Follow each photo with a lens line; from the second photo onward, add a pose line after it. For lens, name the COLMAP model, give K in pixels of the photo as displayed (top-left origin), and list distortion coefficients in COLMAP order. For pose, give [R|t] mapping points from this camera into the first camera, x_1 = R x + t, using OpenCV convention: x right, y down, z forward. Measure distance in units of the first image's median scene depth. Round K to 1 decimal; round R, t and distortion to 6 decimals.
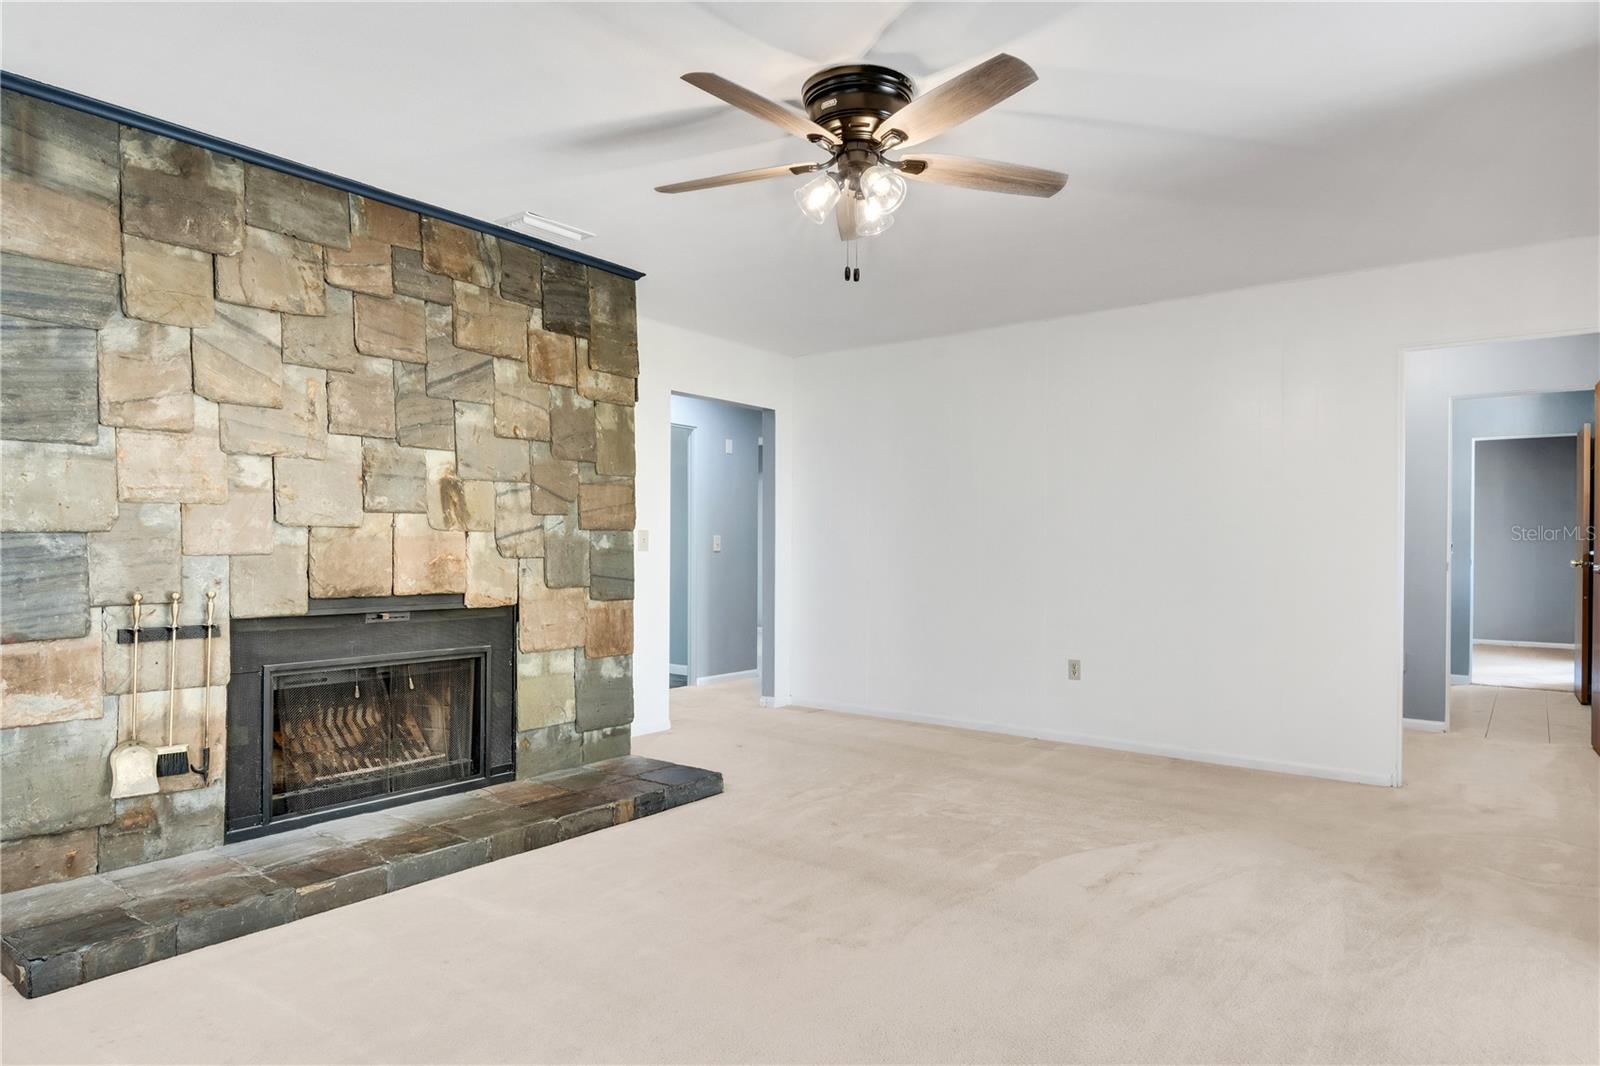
lens RADIAL K [[936.6, 0, 798.1], [0, 936.6, 553.3], [0, 0, 1]] dist [-0.000441, -0.000579]
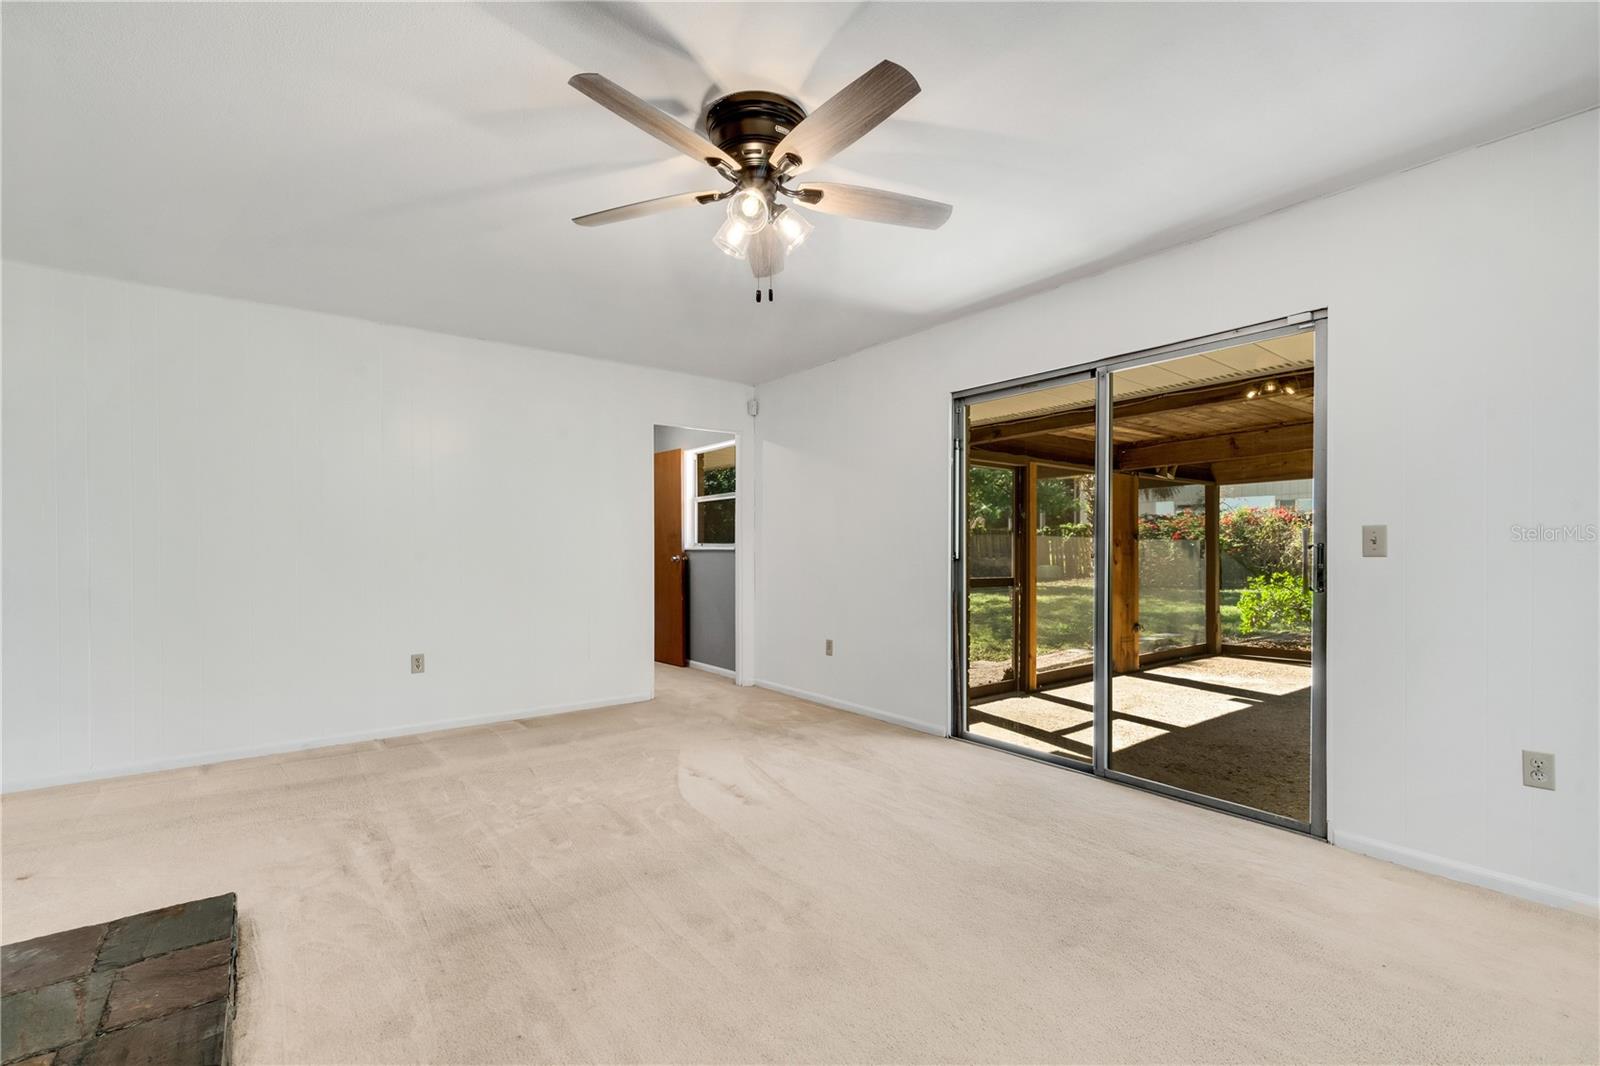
lens RADIAL K [[701.9, 0, 795.4], [0, 701.9, 549.5], [0, 0, 1]] dist [0.001234, -0.000024]
pose [[0.277321, -0.020340, 0.960562, -0.585891], [0.008347, 0.999789, 0.018761, -0.030363], [-0.960741, 0.002815, 0.277432, 0.588097]]
